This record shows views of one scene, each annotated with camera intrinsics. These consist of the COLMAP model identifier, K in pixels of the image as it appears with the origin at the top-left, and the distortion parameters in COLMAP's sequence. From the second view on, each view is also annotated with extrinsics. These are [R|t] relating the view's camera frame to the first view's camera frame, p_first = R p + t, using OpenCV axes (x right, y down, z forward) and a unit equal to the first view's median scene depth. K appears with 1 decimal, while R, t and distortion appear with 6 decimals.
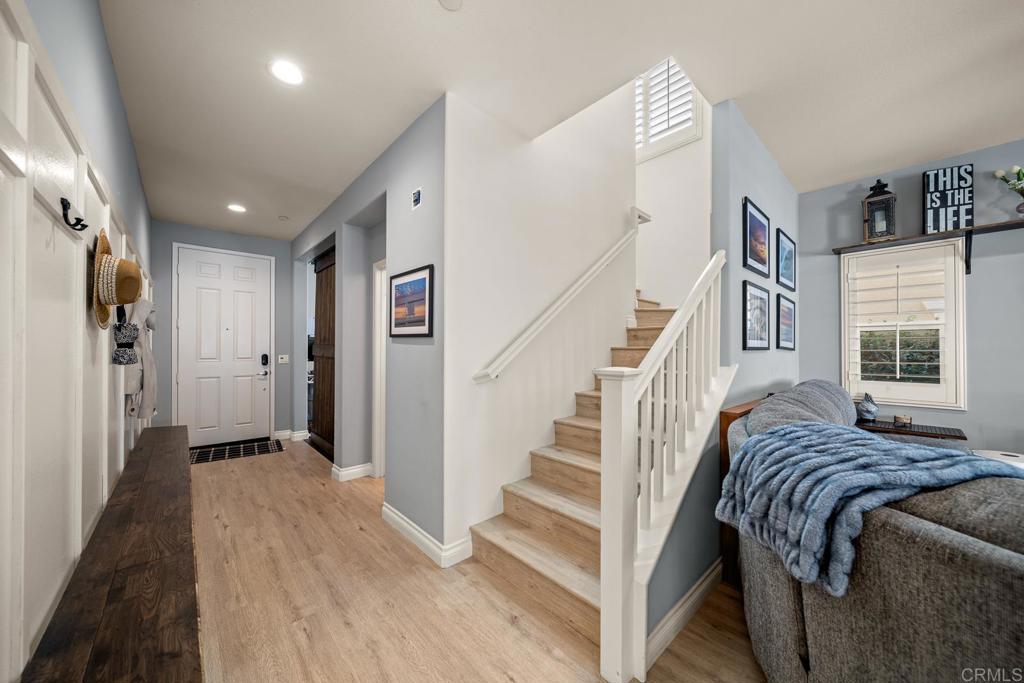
lens RADIAL K [[360.9, 0, 514.2], [0, 360.9, 347.5], [0, 0, 1]] dist [0.000805, -0.001247]
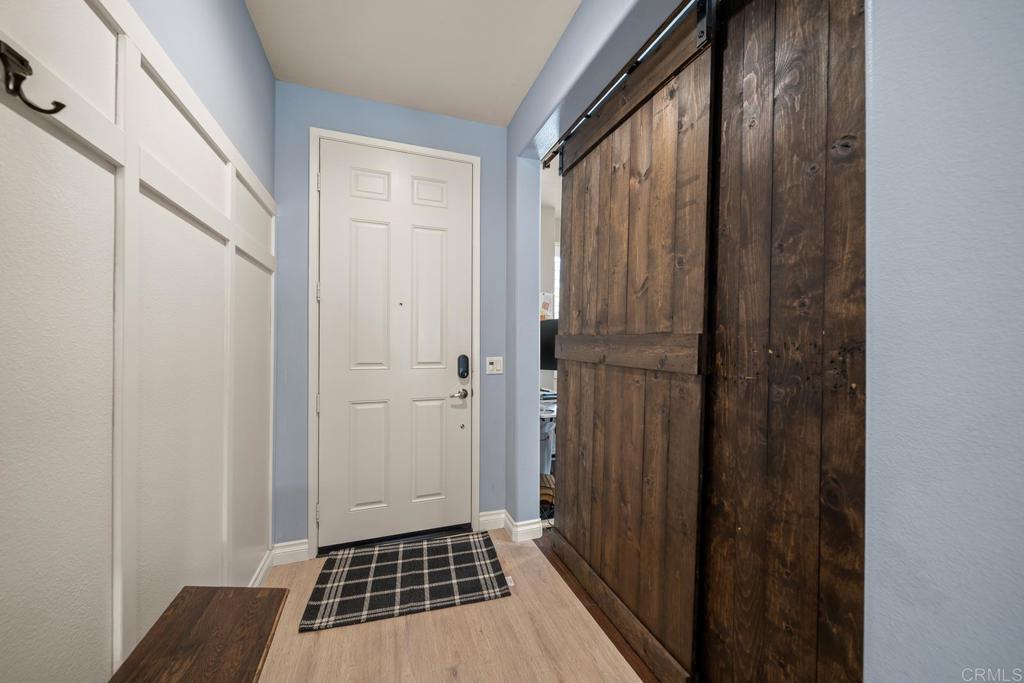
lens RADIAL K [[363.8, 0, 508.6], [0, 363.8, 341.4], [0, 0, 1]] dist [-0.000078, -0.000316]
pose [[0.919377, 0.001935, -0.393372, -0.711306], [-0.001269, 0.999997, 0.001954, -0.001711], [0.393375, -0.001298, 0.919377, 0.922342]]
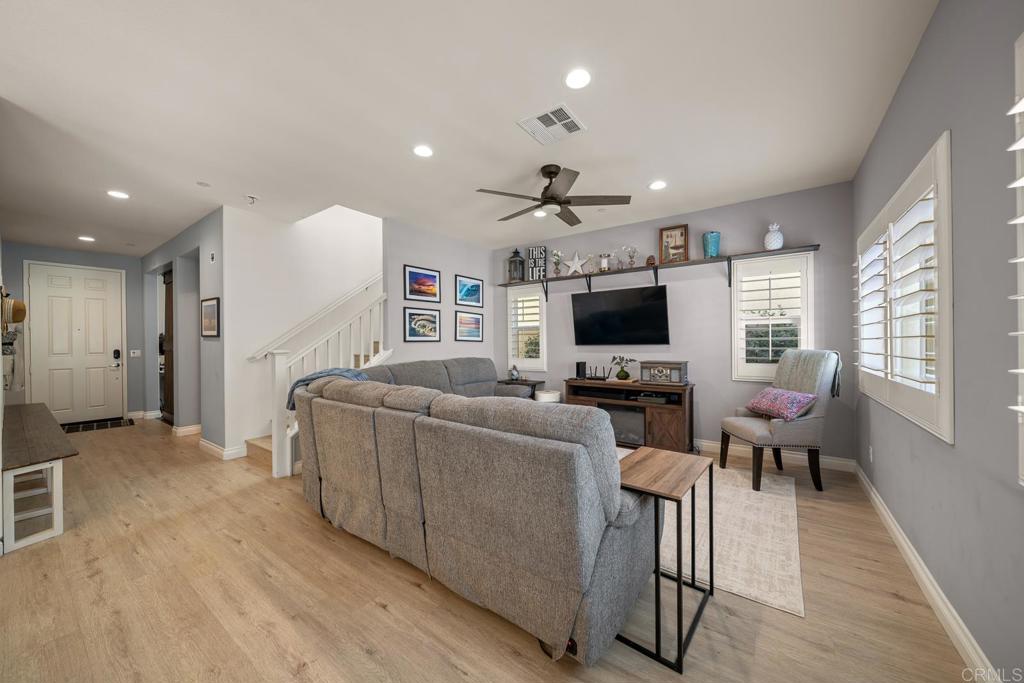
lens RADIAL K [[360.9, 0, 517.8], [0, 360.9, 342.7], [0, 0, 1]] dist [0.000805, -0.001247]
pose [[0.976853, -0.011810, 0.213584, 0.613618], [0.010671, 0.999922, 0.006481, 0.002573], [-0.213644, -0.004052, 0.976903, -0.790157]]
